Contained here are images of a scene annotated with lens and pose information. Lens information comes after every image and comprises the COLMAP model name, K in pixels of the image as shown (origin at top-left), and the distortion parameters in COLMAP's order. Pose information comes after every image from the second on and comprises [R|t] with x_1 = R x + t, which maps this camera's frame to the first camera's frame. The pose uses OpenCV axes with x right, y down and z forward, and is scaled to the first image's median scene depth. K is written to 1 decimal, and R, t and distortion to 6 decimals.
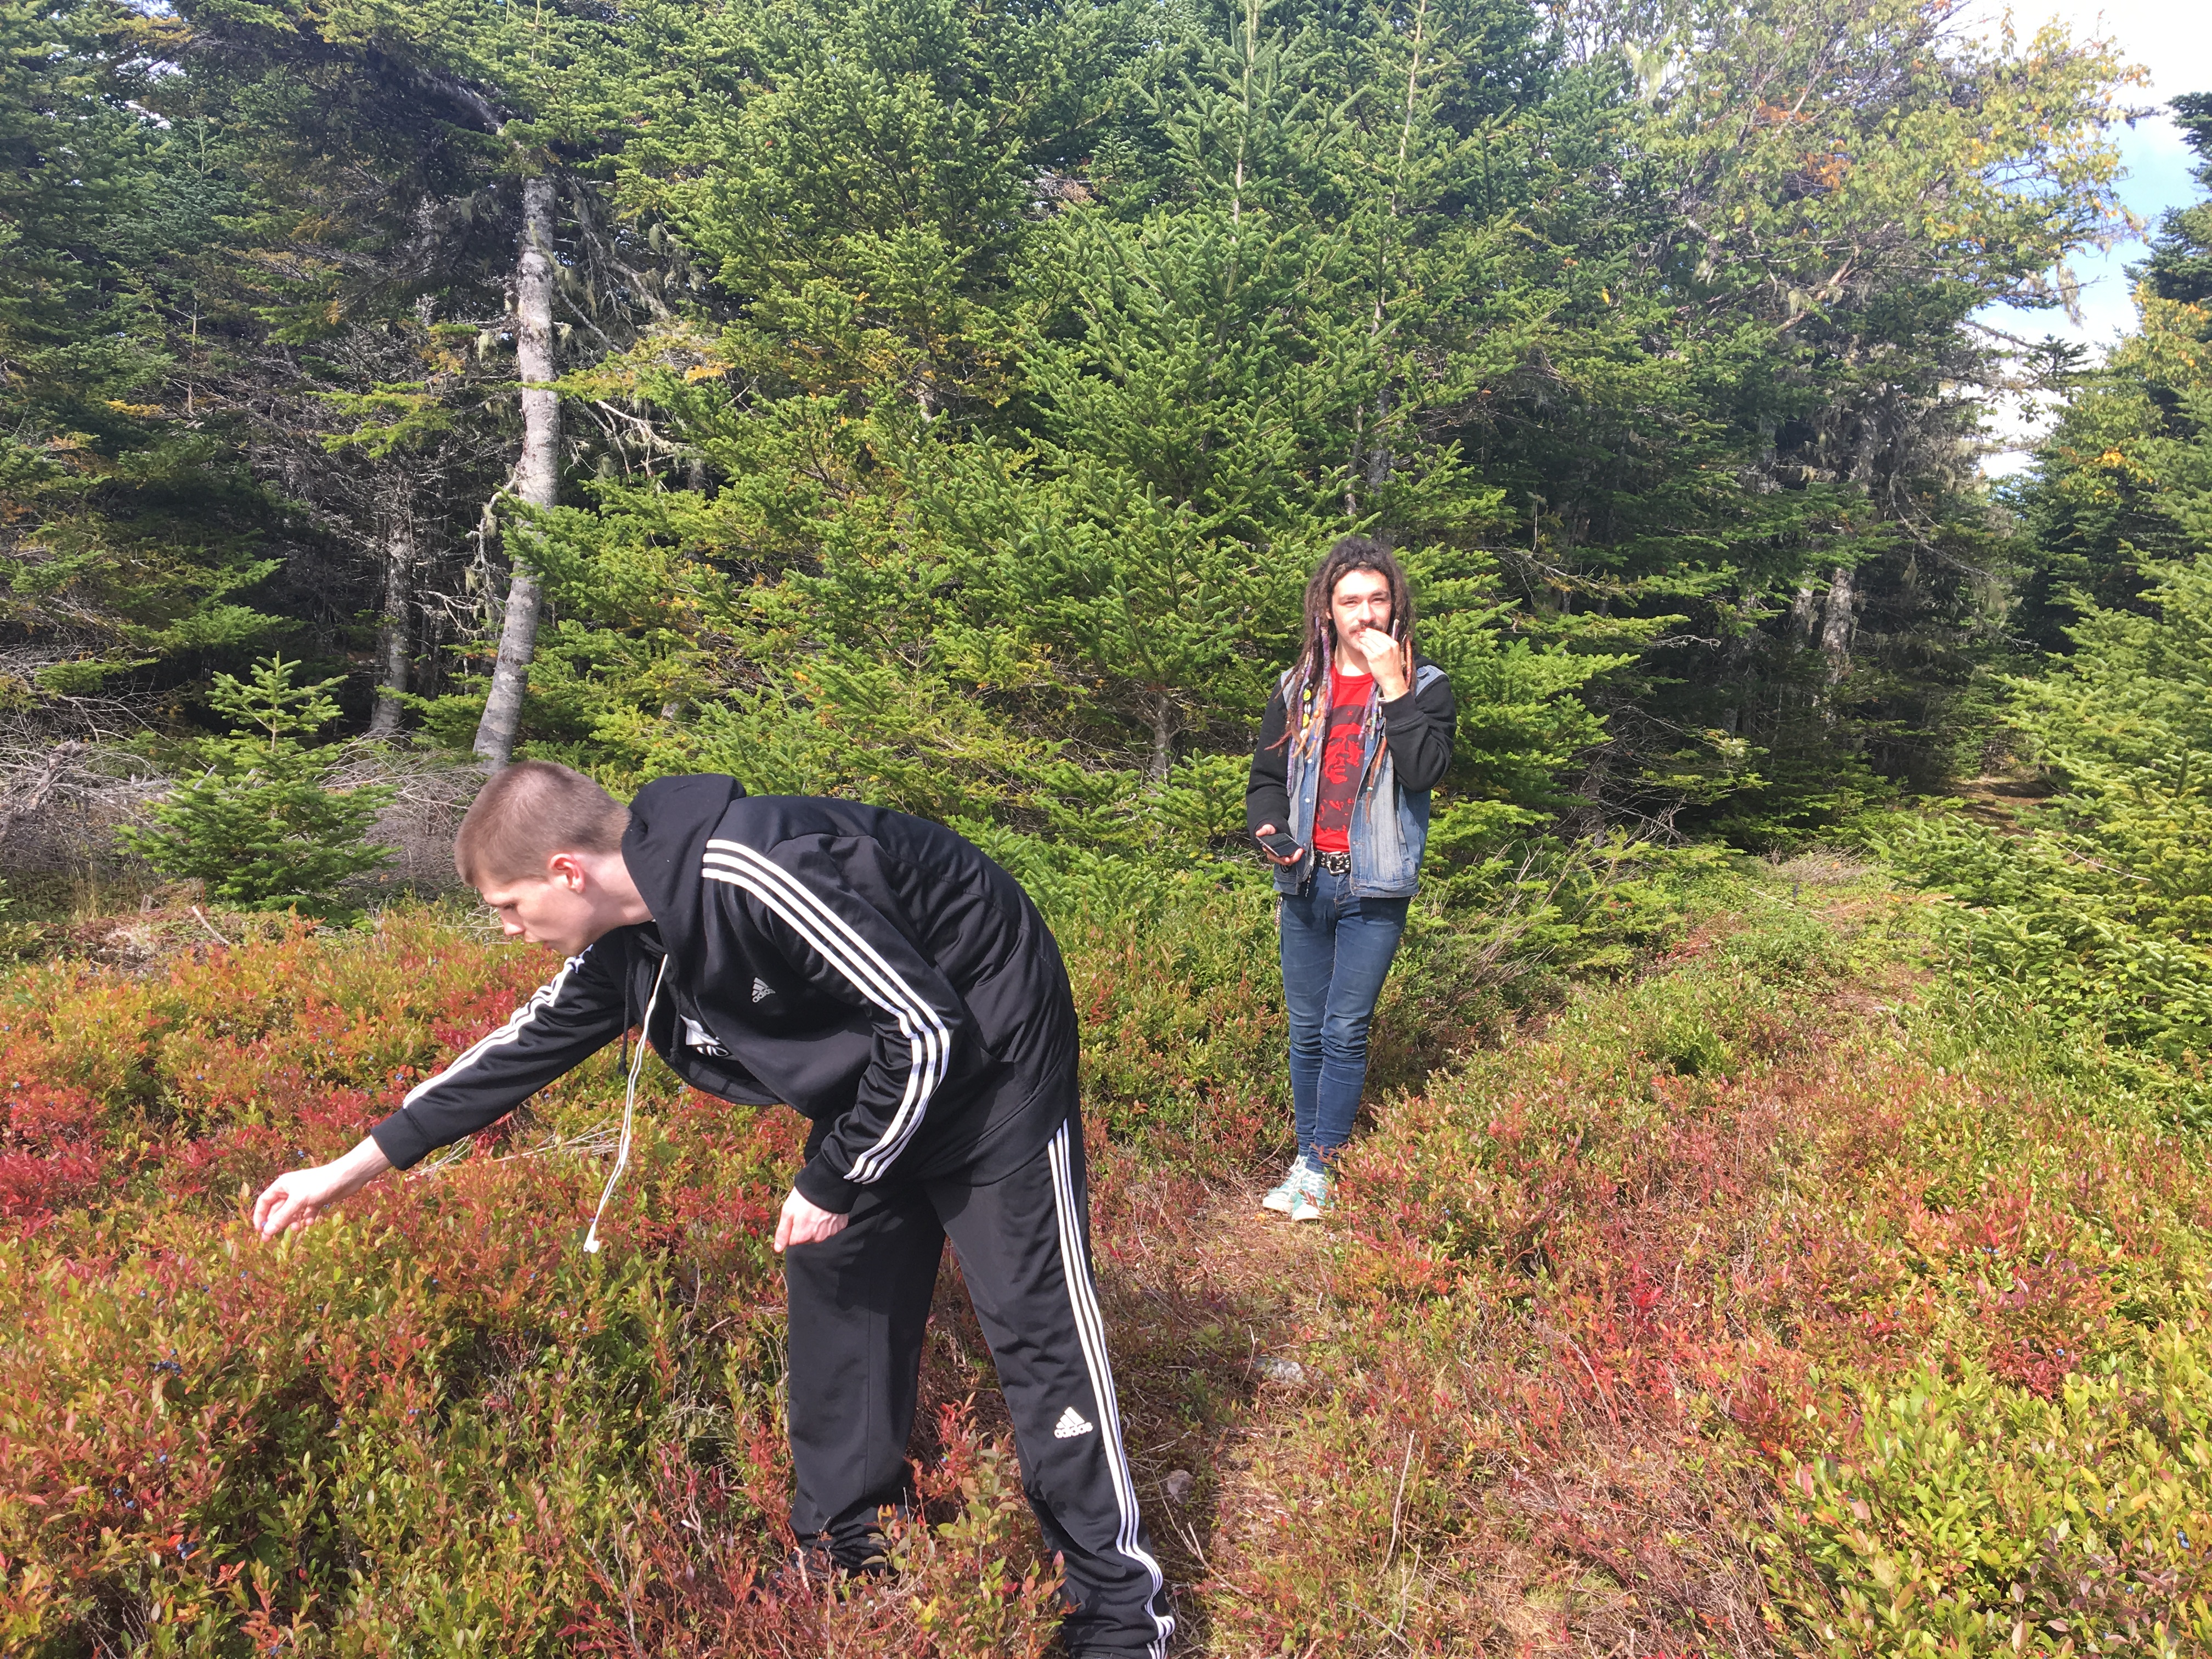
lens RADIAL K [[1898.0, 0, 1105.3], [0, 1898.0, 824.9], [0, 0, 1]] dist [0.045078, -0.080494]
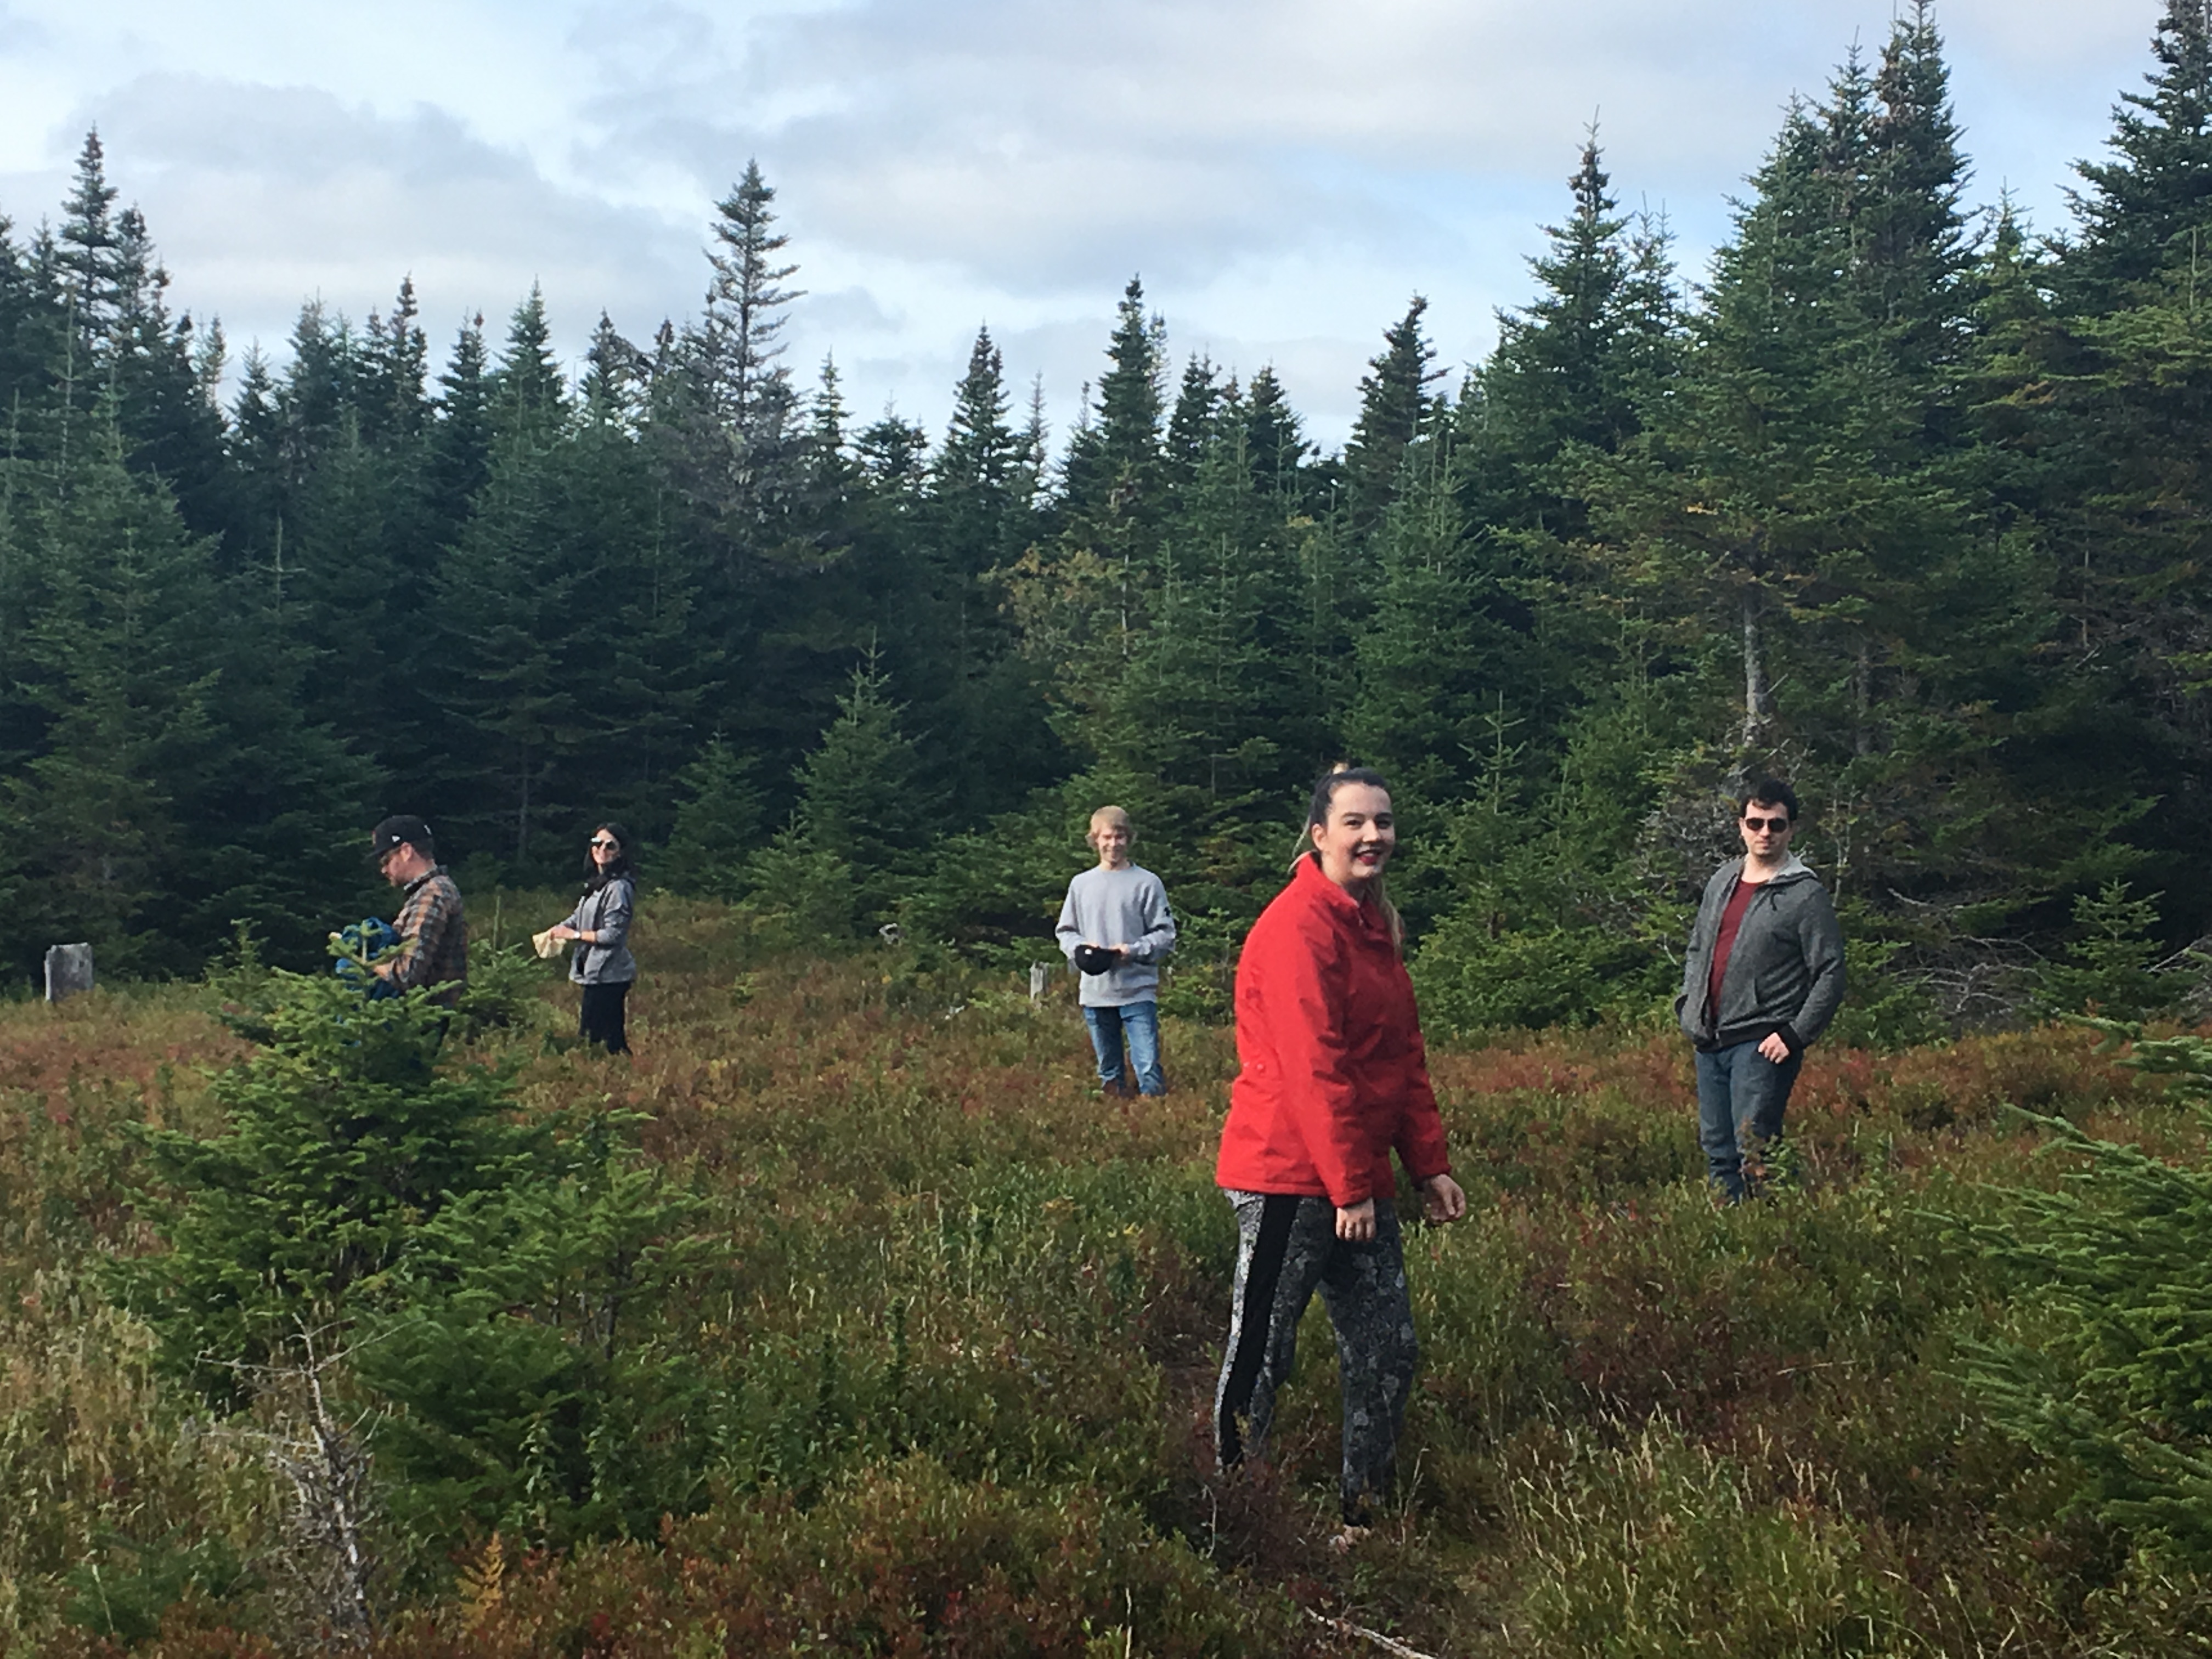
lens RADIAL K [[4390.7, 0, 1094.1], [0, 4390.7, 821.7], [0, 0, 1]] dist [0.118314, 0.000000]
pose [[0.769104, -0.074025, -0.634822, 0.640950], [0.004631, 0.993889, -0.110285, 0.135975], [0.639107, 0.081880, 0.764747, -1.195608]]
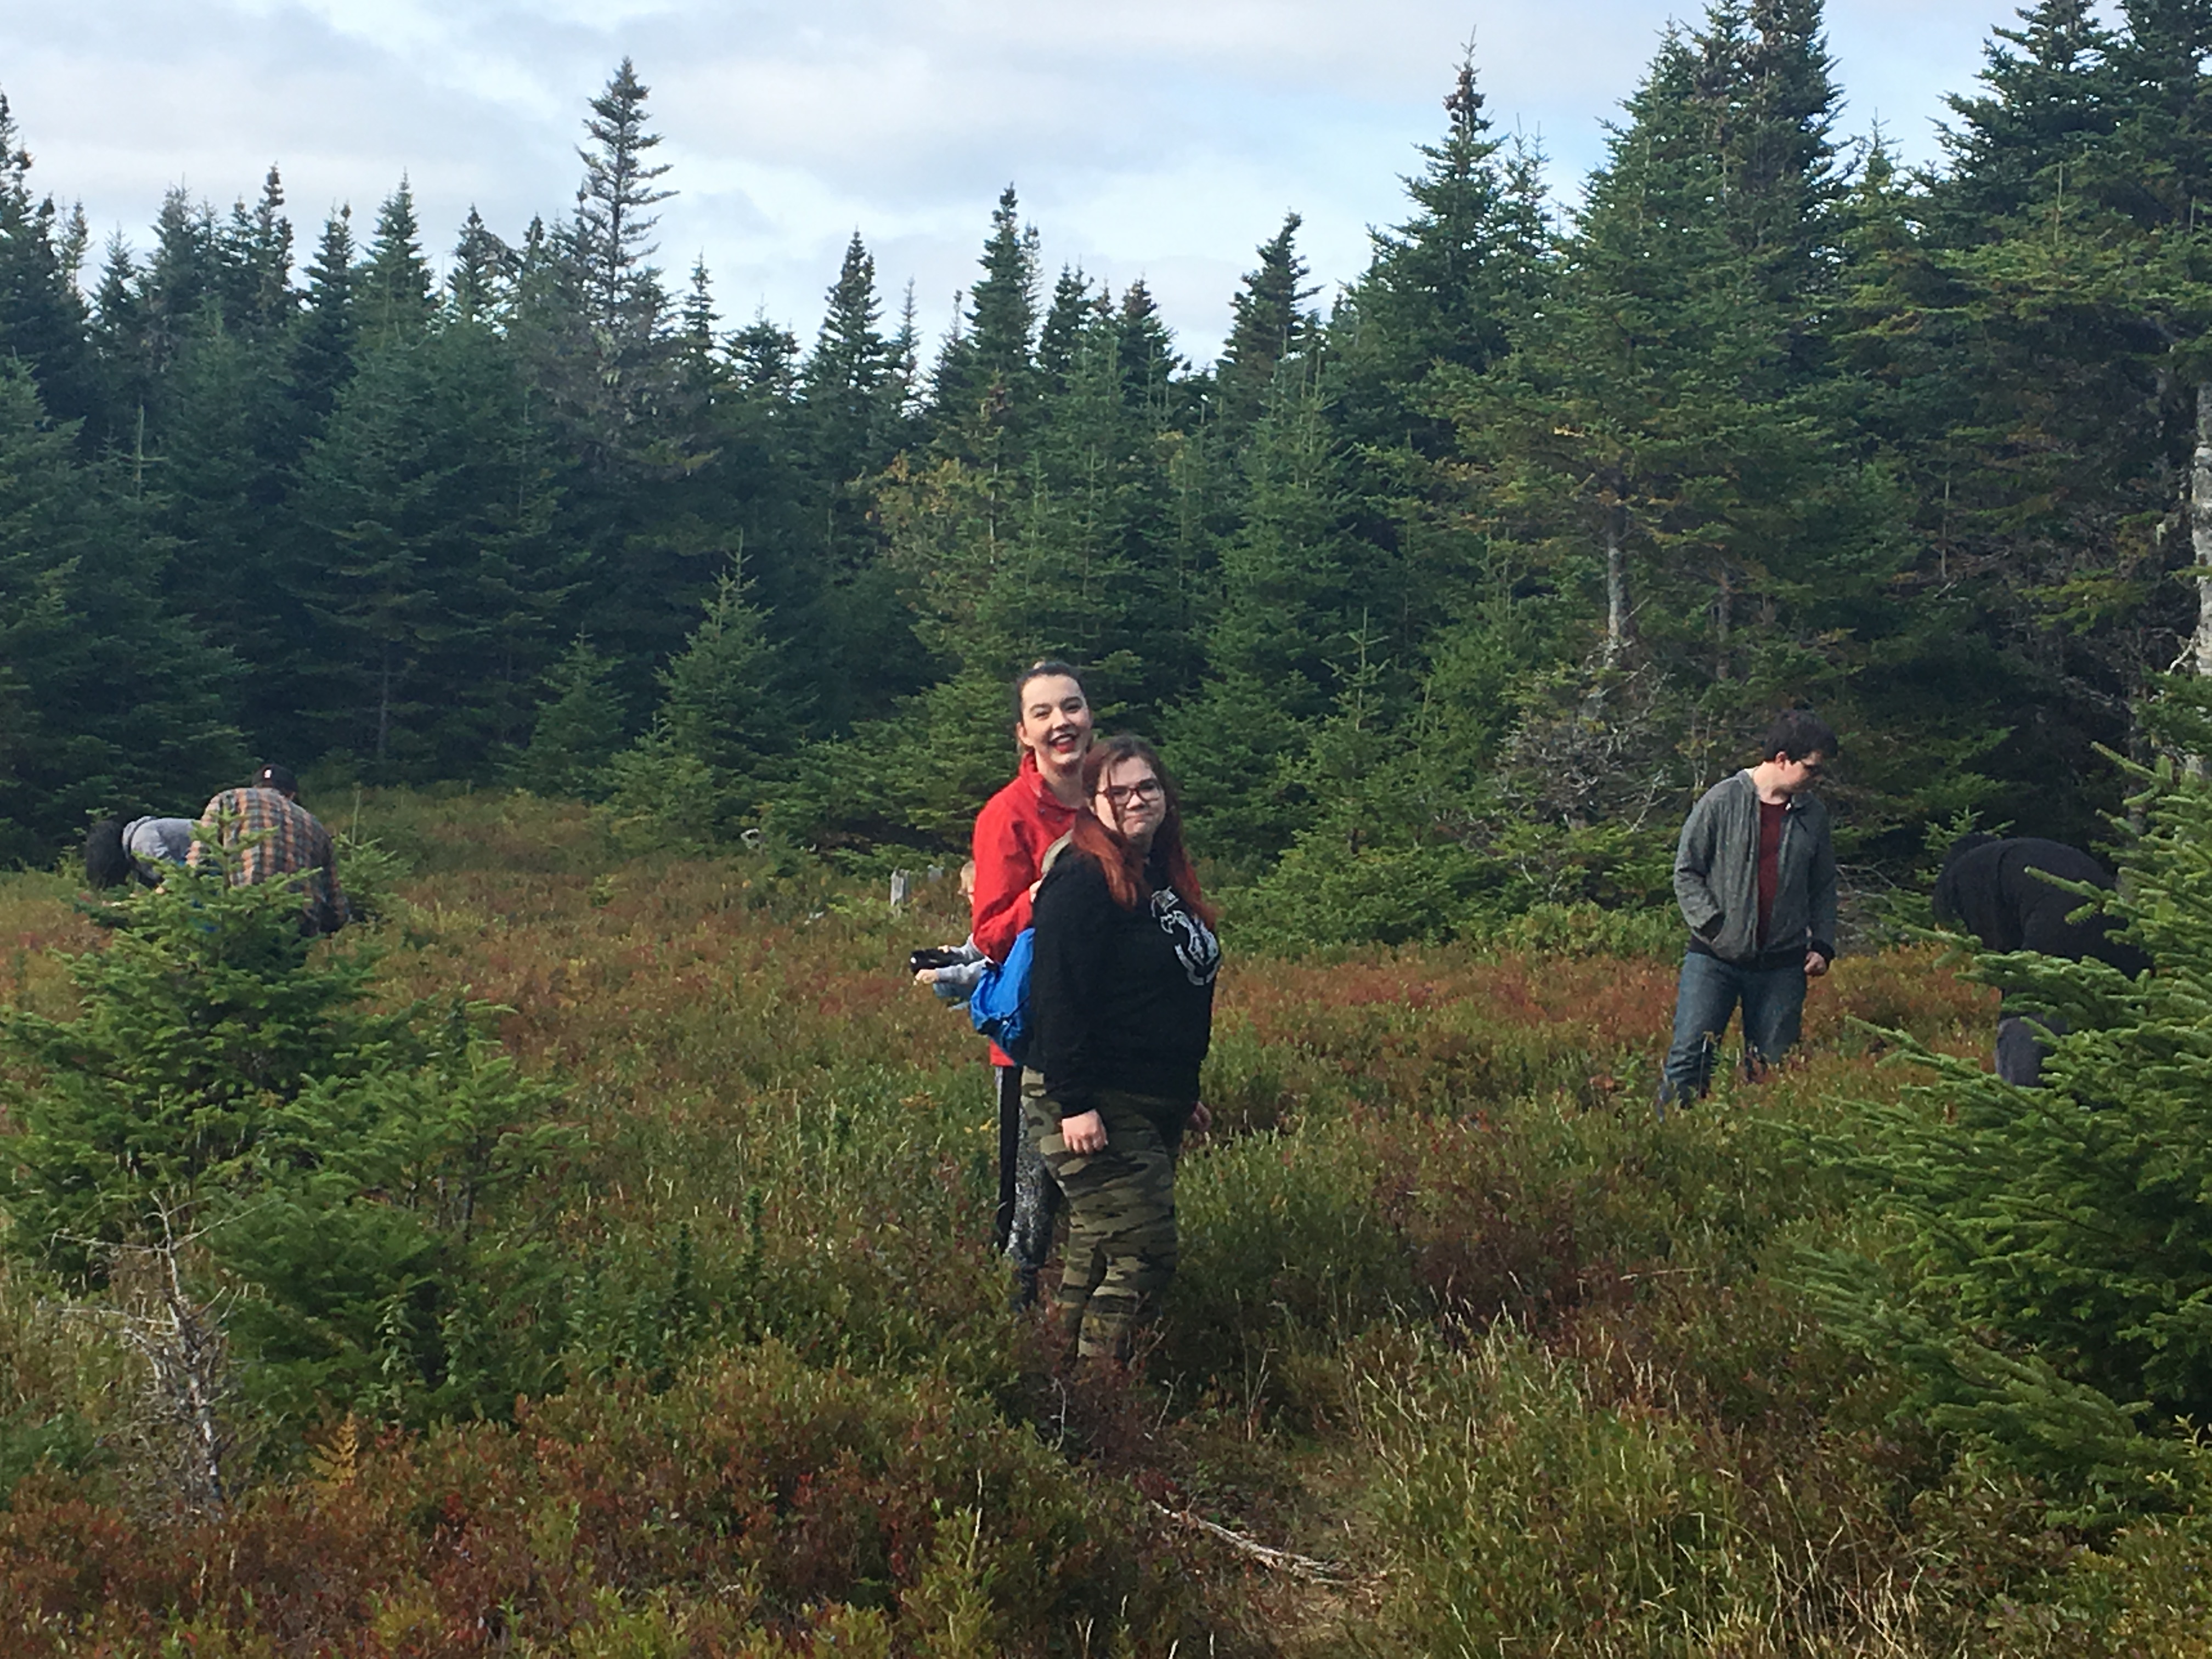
lens RADIAL K [[4390.7, 0, 1104.8], [0, 4390.7, 831.1], [0, 0, 1]] dist [0.118314, 0.000000]
pose [[0.791306, -0.044514, -0.609798, 0.642881], [-0.012216, 0.995996, -0.088558, 0.137360], [0.611298, 0.077526, 0.787594, -1.198093]]
